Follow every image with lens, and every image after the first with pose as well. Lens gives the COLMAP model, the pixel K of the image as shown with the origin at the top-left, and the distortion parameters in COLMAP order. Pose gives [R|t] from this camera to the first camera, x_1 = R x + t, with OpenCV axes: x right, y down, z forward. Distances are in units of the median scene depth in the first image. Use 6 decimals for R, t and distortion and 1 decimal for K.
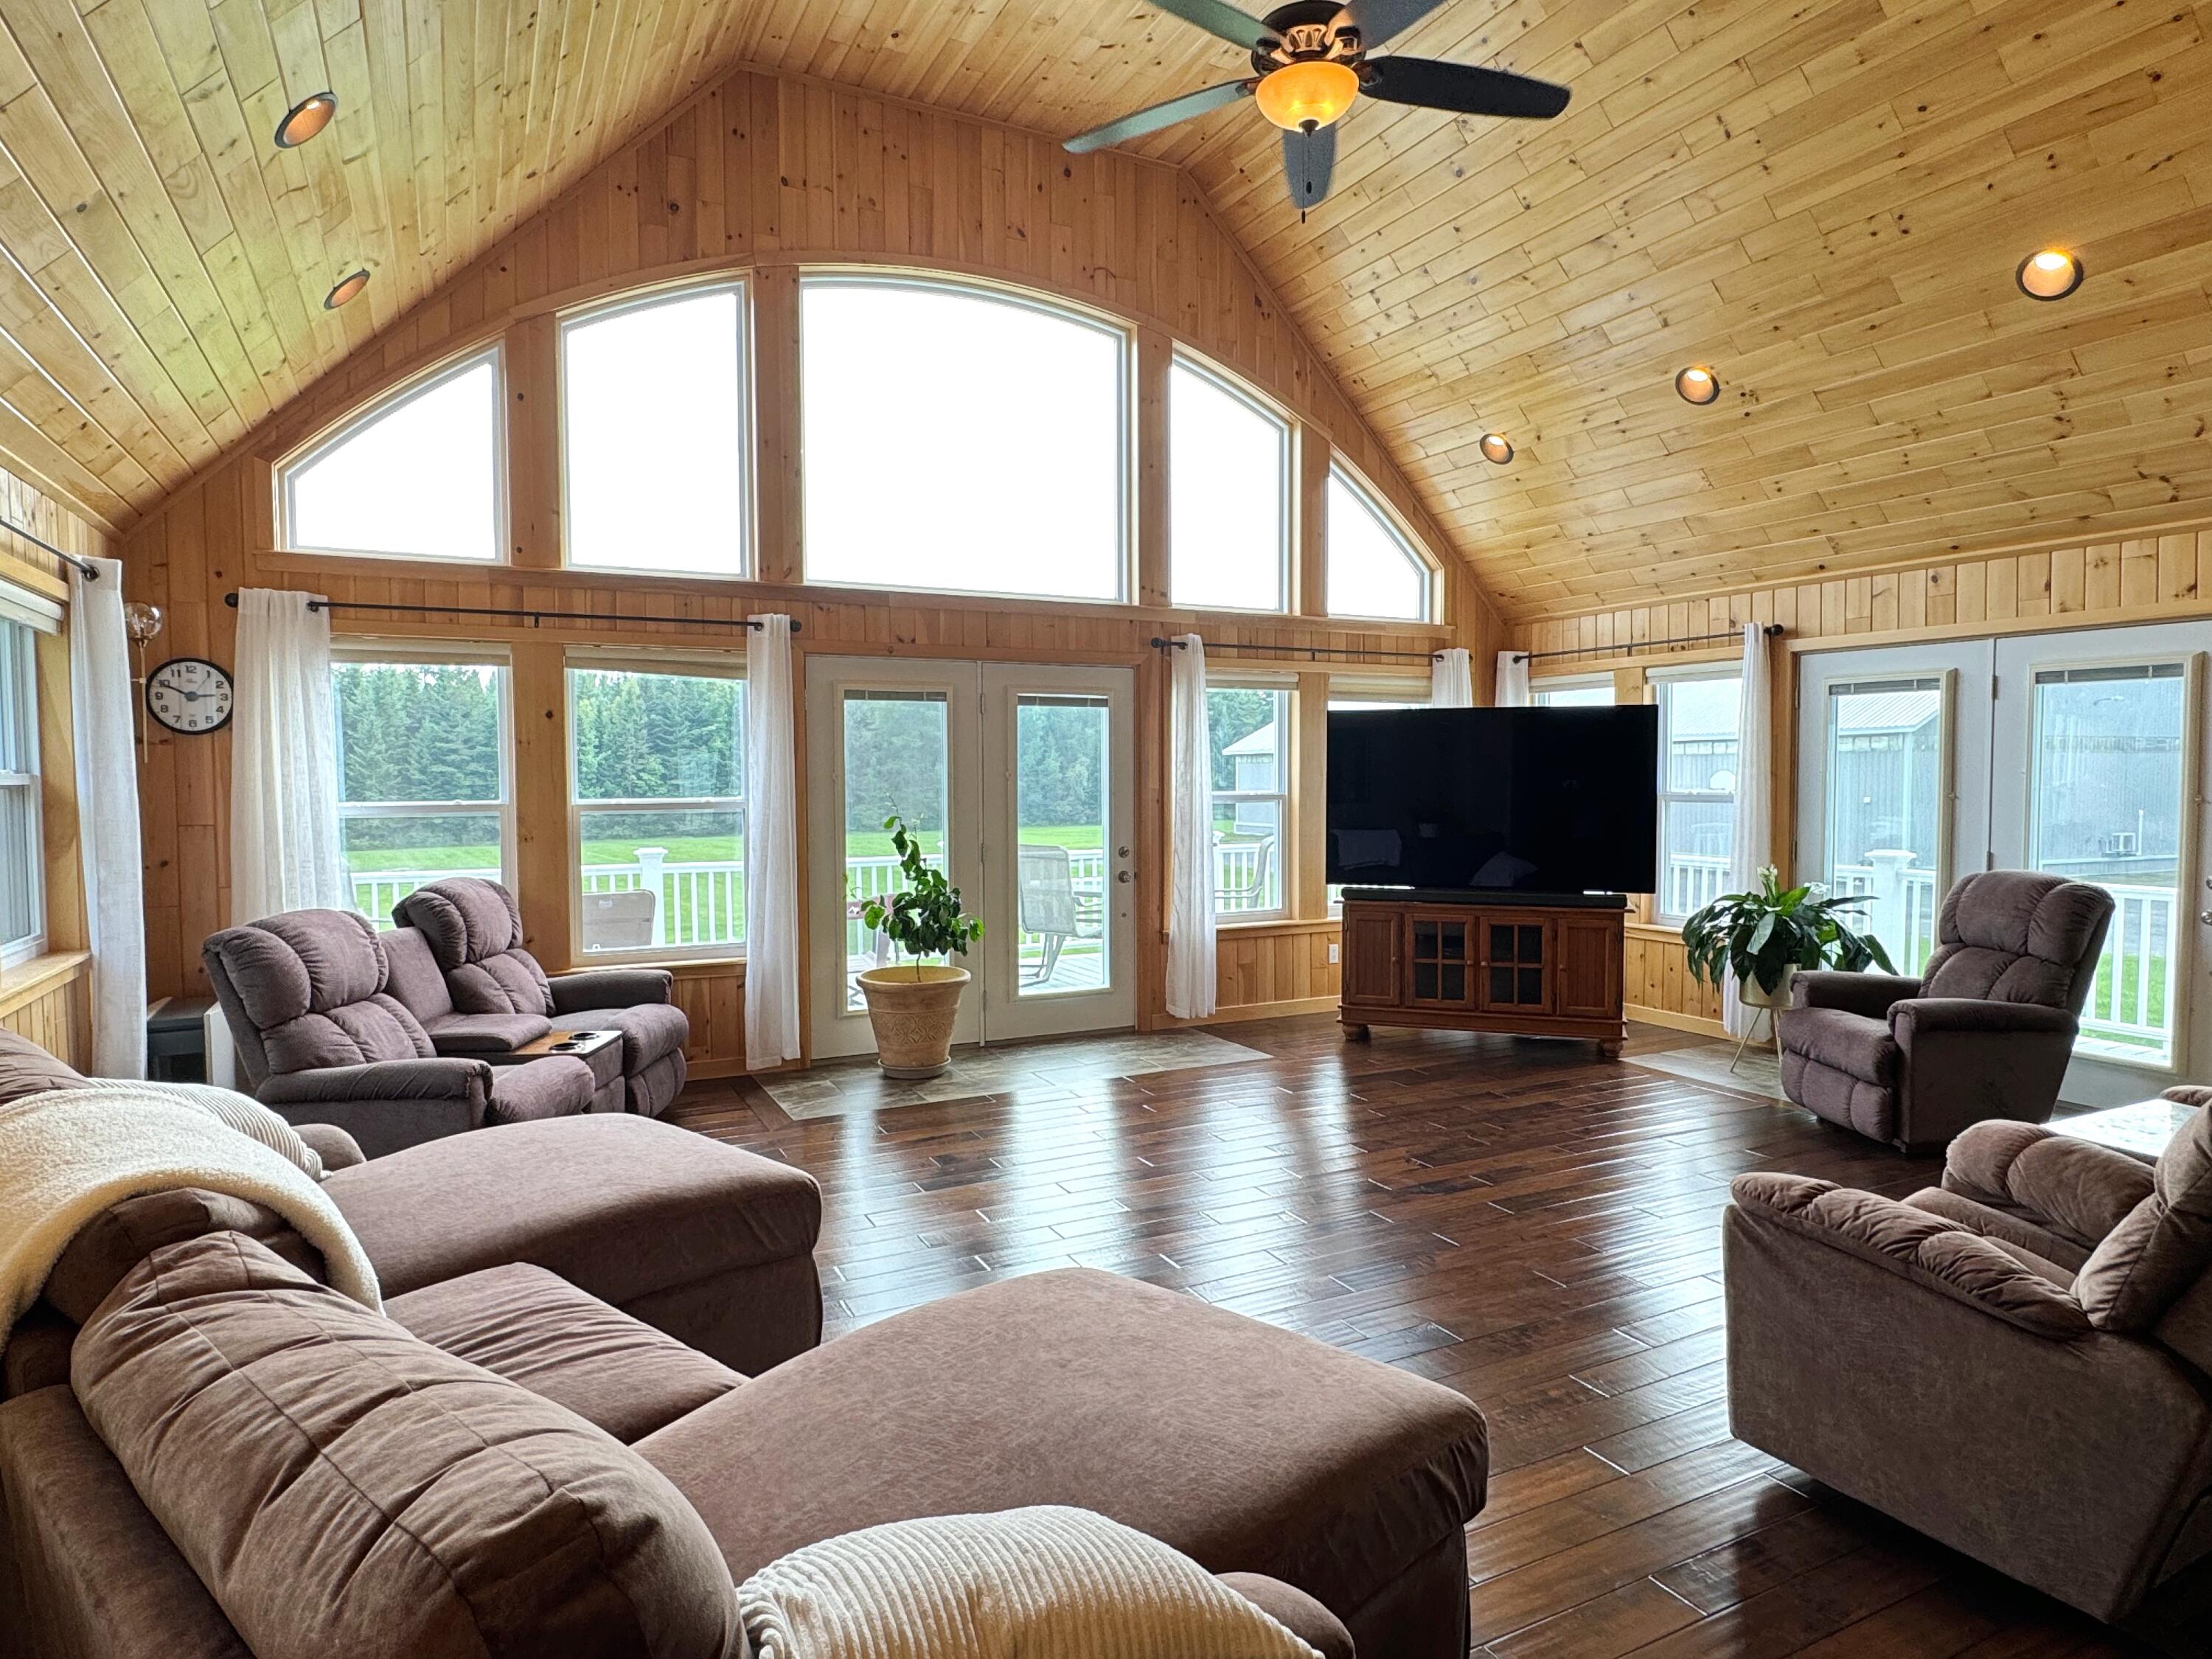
lens RADIAL K [[1295.2, 0, 1106.0], [0, 1295.2, 829.5], [0, 0, 1]] dist [-0.001591, 0.001391]
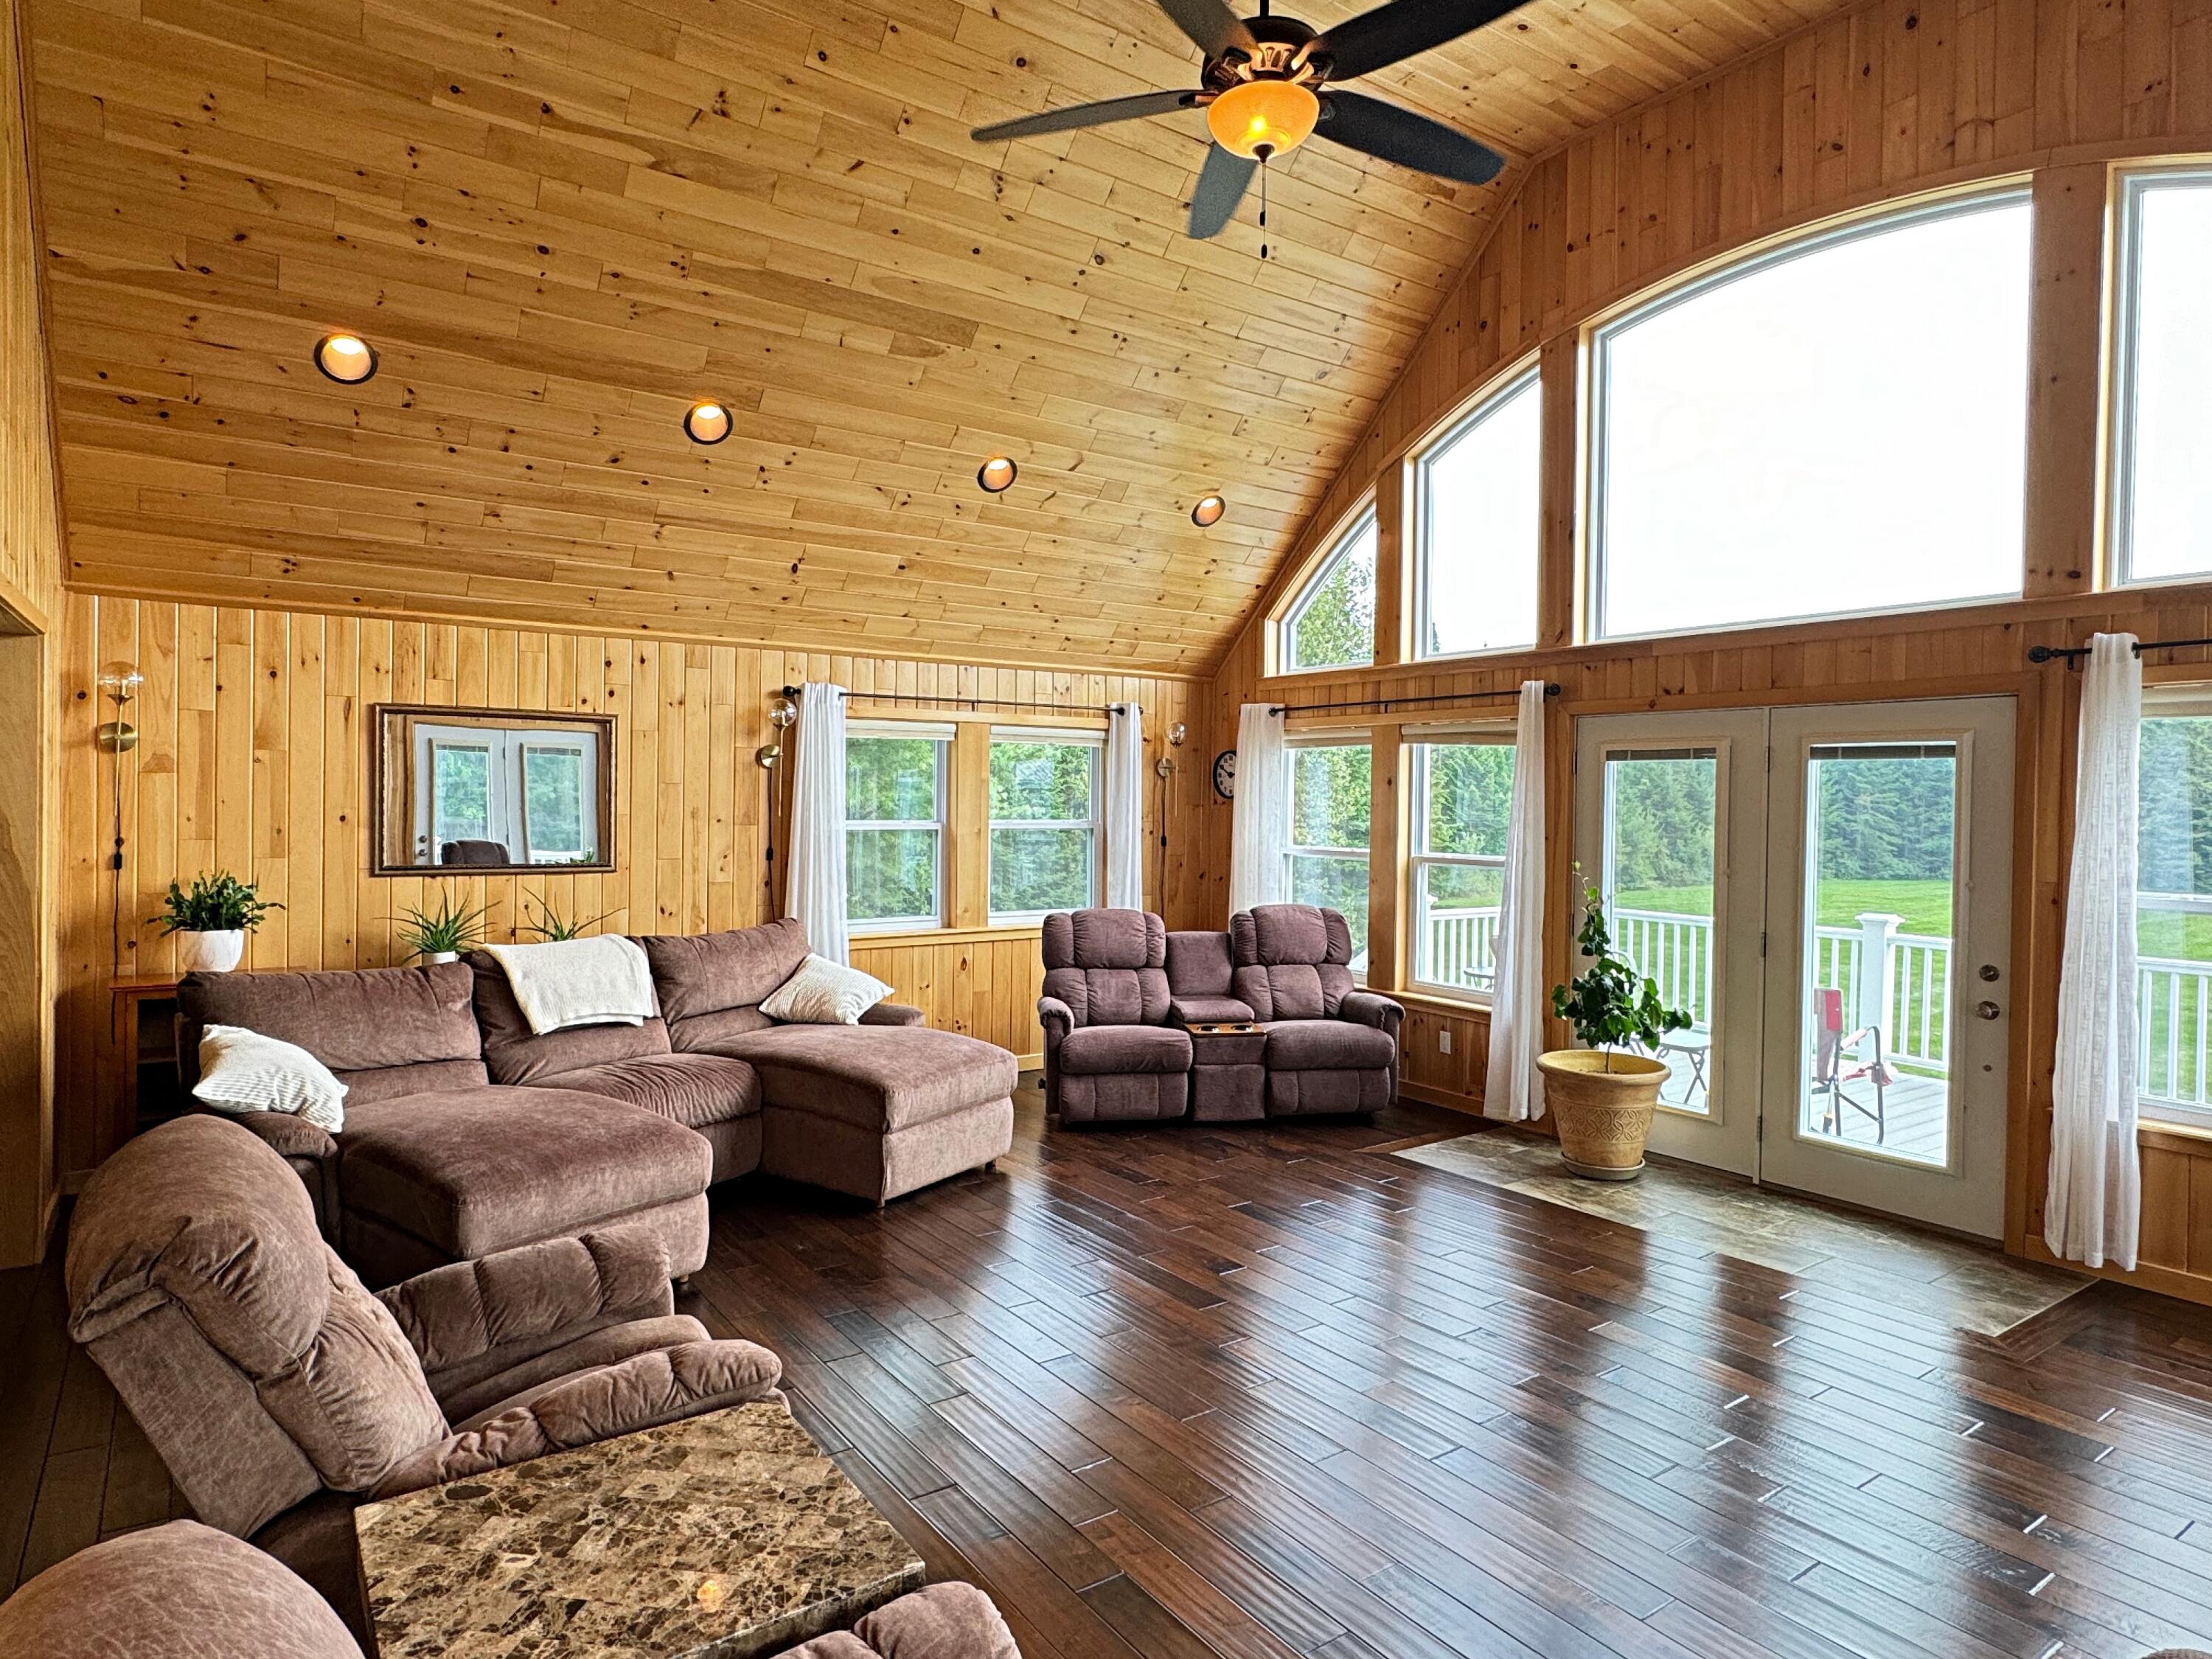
lens RADIAL K [[1295.2, 0, 1106.0], [0, 1295.2, 829.5], [0, 0, 1]] dist [-0.001591, 0.001391]
pose [[0.132817, 0.027607, -0.990756, 0.717311], [-0.060831, 0.997955, 0.019653, -0.048987], [0.989272, 0.057659, 0.134225, 0.540340]]
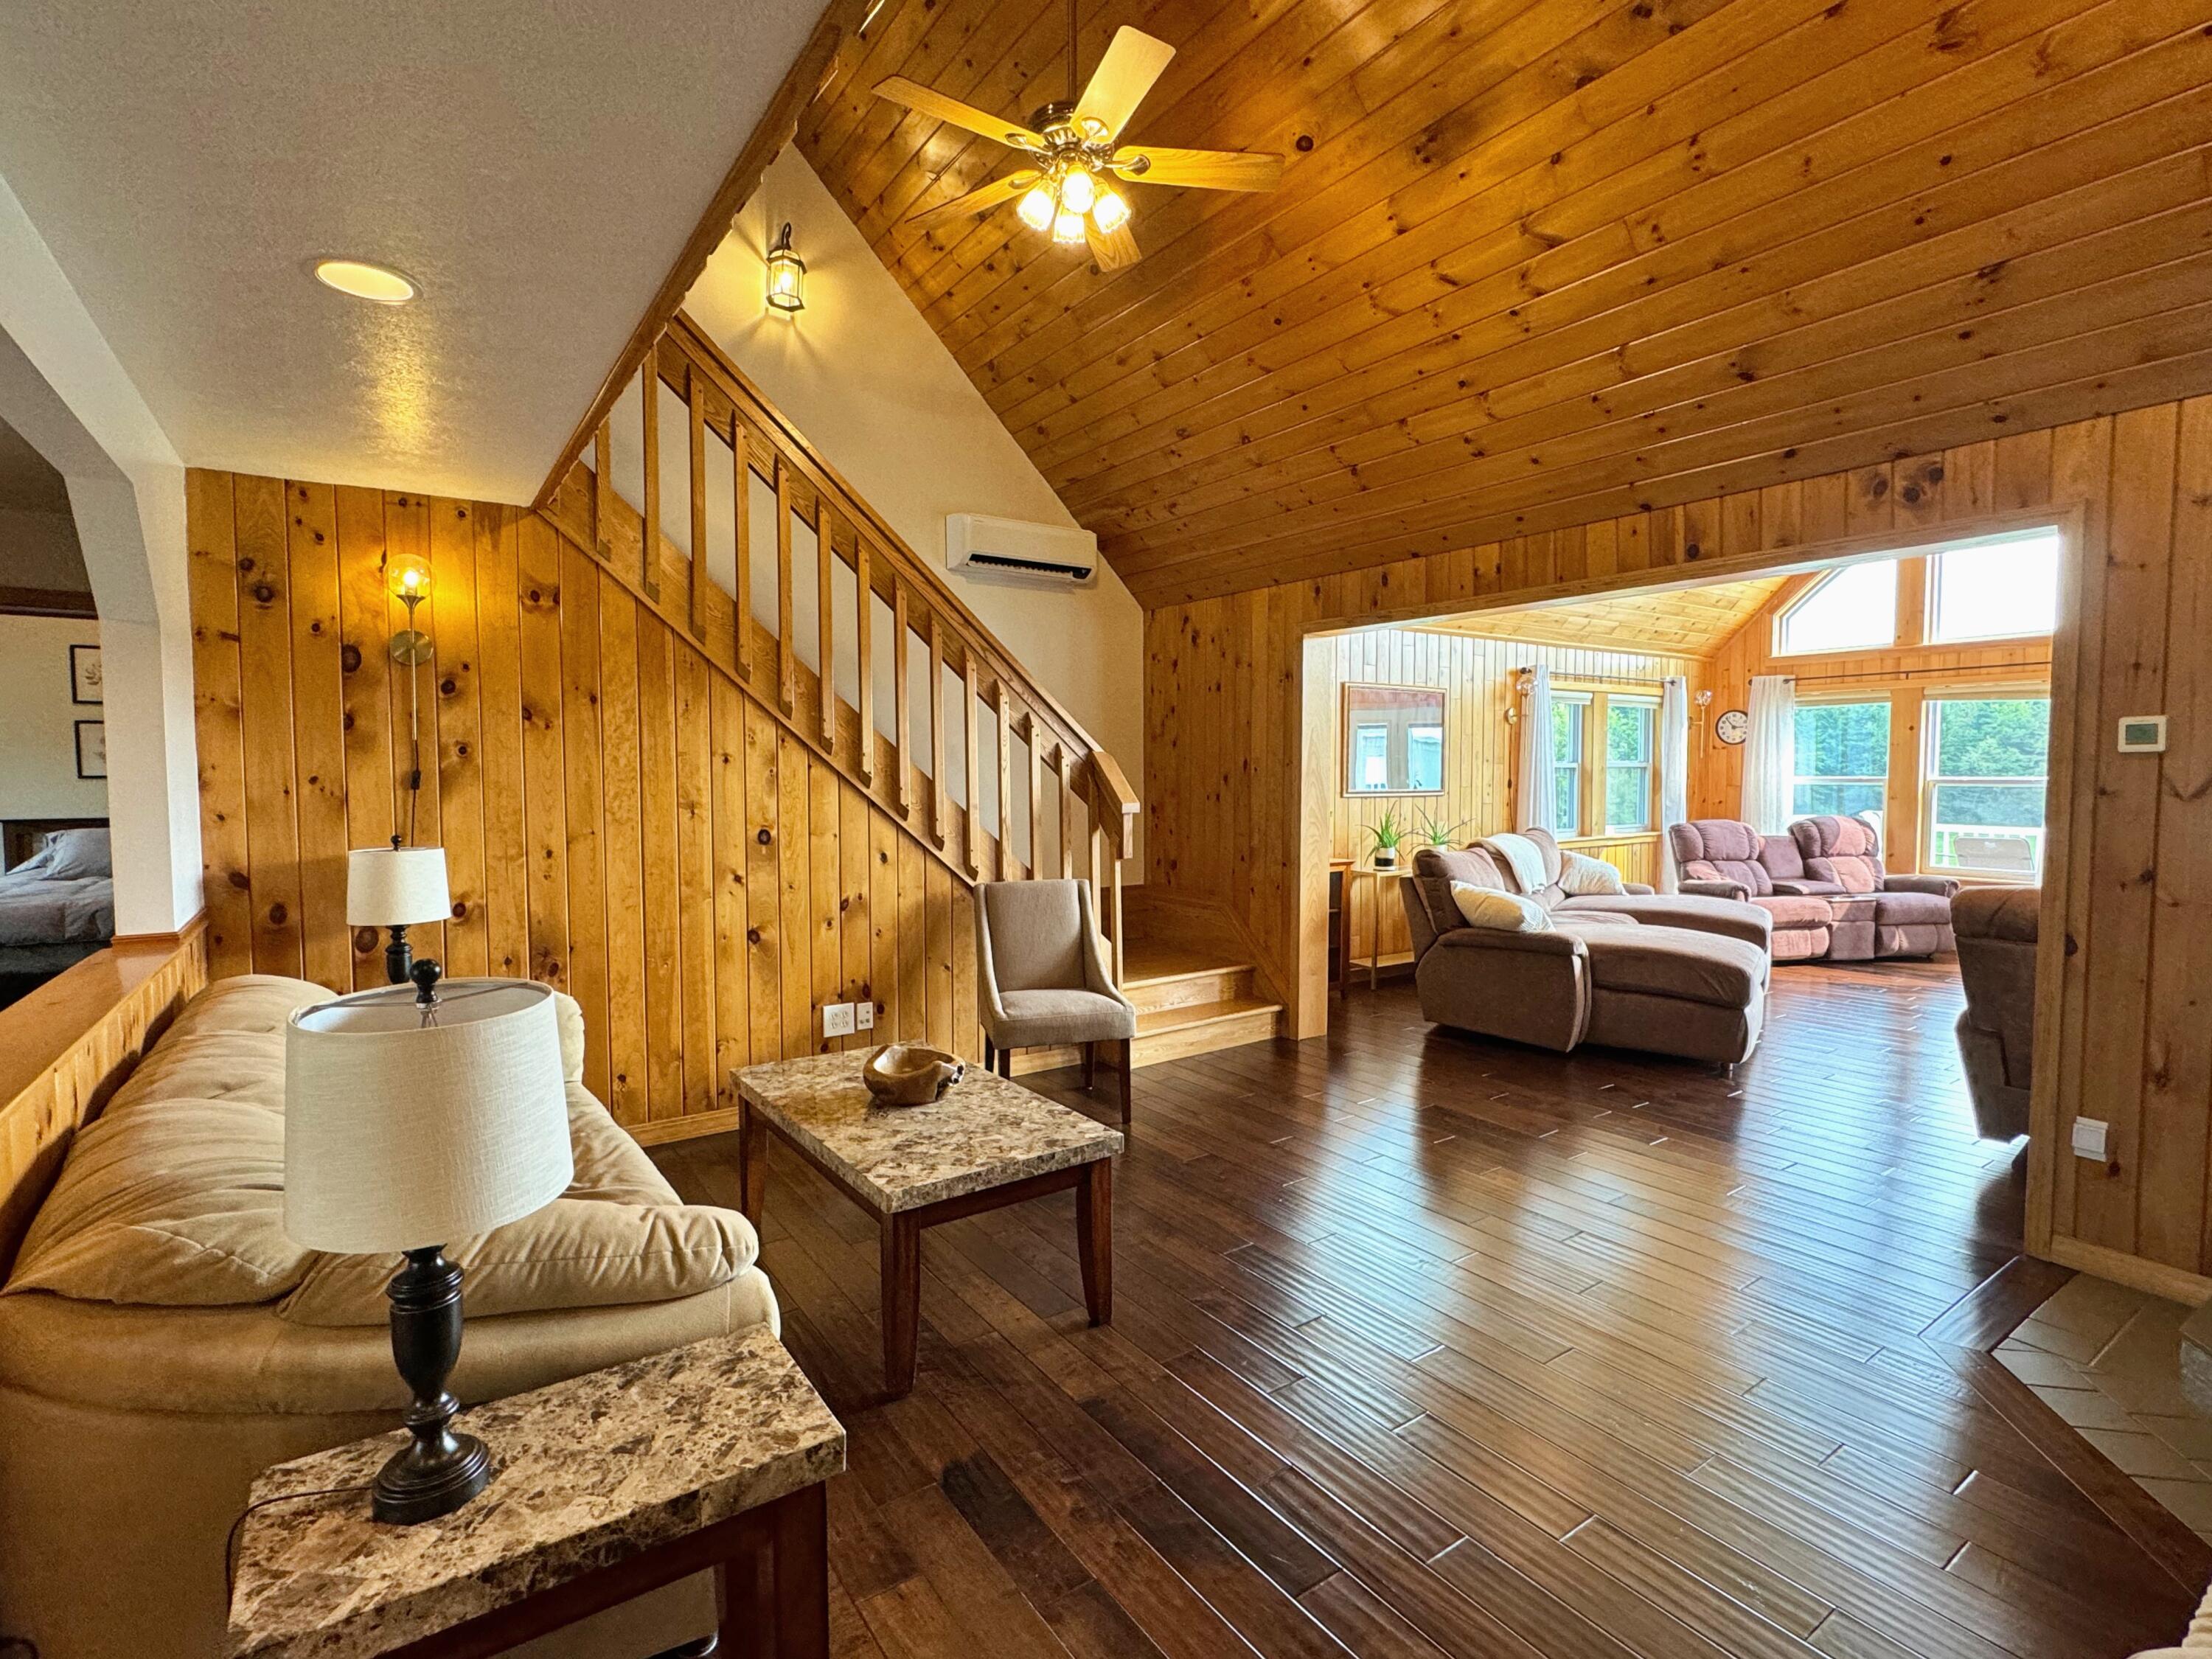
lens RADIAL K [[1056.6, 0, 1106.0], [0, 1056.6, 829.5], [0, 0, 1]] dist [-0.002265, -0.000341]
pose [[0.126231, 0.058233, -0.990290, 0.816306], [-0.044383, 0.997607, 0.053006, 0.019972], [0.991008, 0.037261, 0.128513, -0.251705]]
